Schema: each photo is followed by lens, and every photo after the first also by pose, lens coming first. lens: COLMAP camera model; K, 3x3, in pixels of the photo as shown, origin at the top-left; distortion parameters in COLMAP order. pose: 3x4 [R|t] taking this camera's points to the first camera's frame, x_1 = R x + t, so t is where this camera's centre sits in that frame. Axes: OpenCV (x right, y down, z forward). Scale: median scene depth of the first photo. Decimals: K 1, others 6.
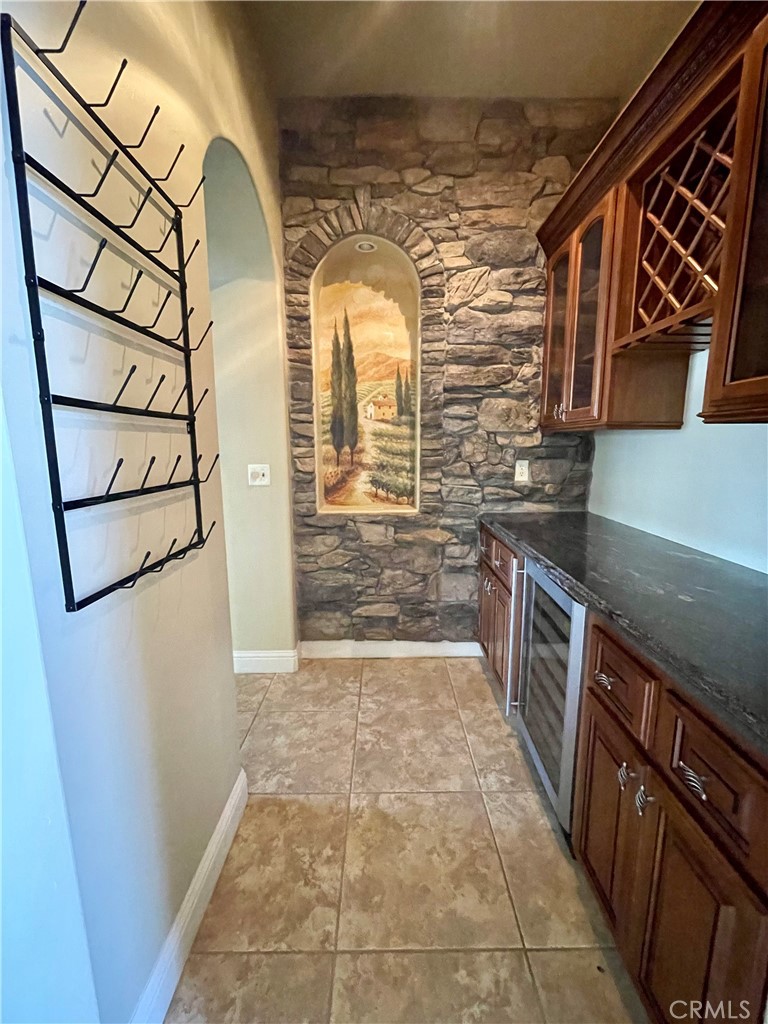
lens RADIAL K [[419.2, 0, 387.5], [0, 419.2, 513.2], [0, 0, 1]] dist [-0.005989, 0.002401]
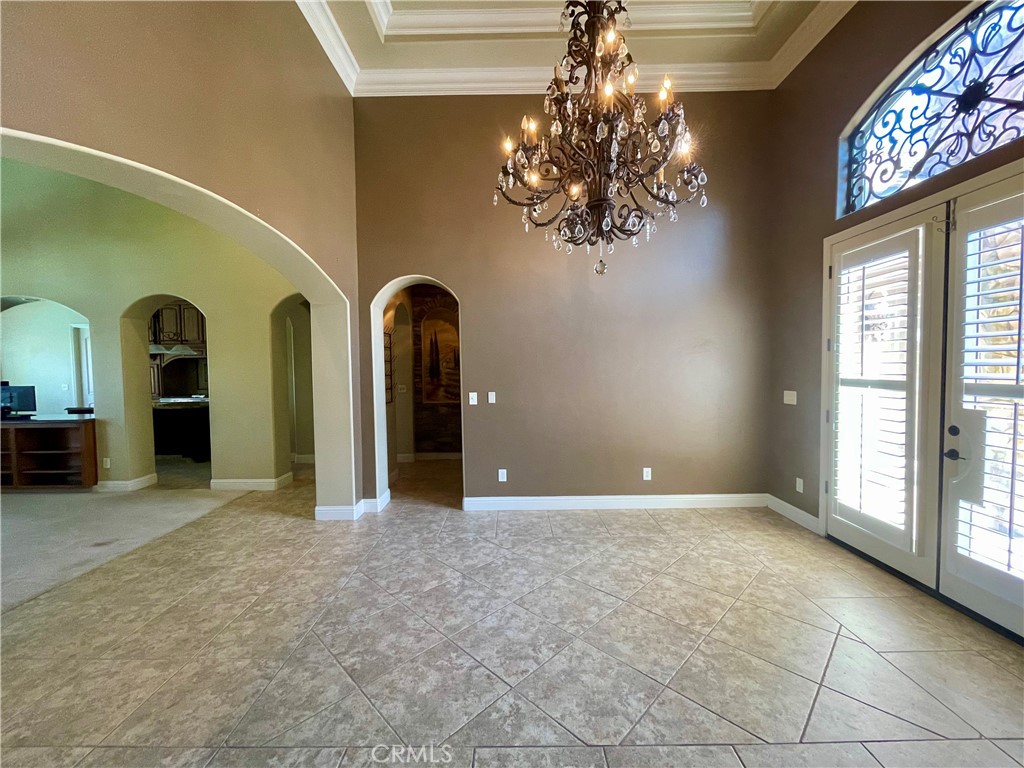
lens RADIAL K [[419.2, 0, 512.0], [0, 419.2, 380.3], [0, 0, 1]] dist [-0.005989, 0.002401]
pose [[0.999733, -0.011649, -0.019949, 0.454985], [0.009056, 0.992058, -0.125458, 0.196496], [0.021252, 0.125244, 0.991898, -1.664282]]
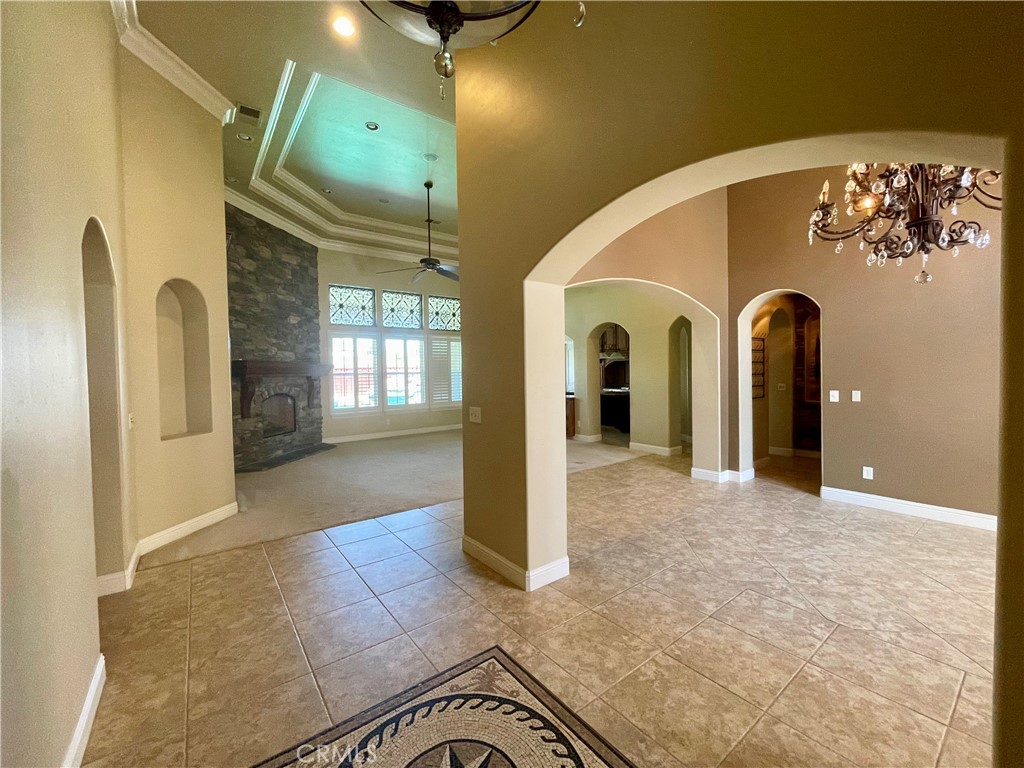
lens RADIAL K [[419.2, 0, 507.2], [0, 419.2, 381.3], [0, 0, 1]] dist [-0.005989, 0.002401]
pose [[0.587226, 0.009454, -0.809367, 0.903415], [-0.111945, 0.991271, -0.069641, 0.278905], [0.801644, 0.131500, 0.583159, -2.196668]]
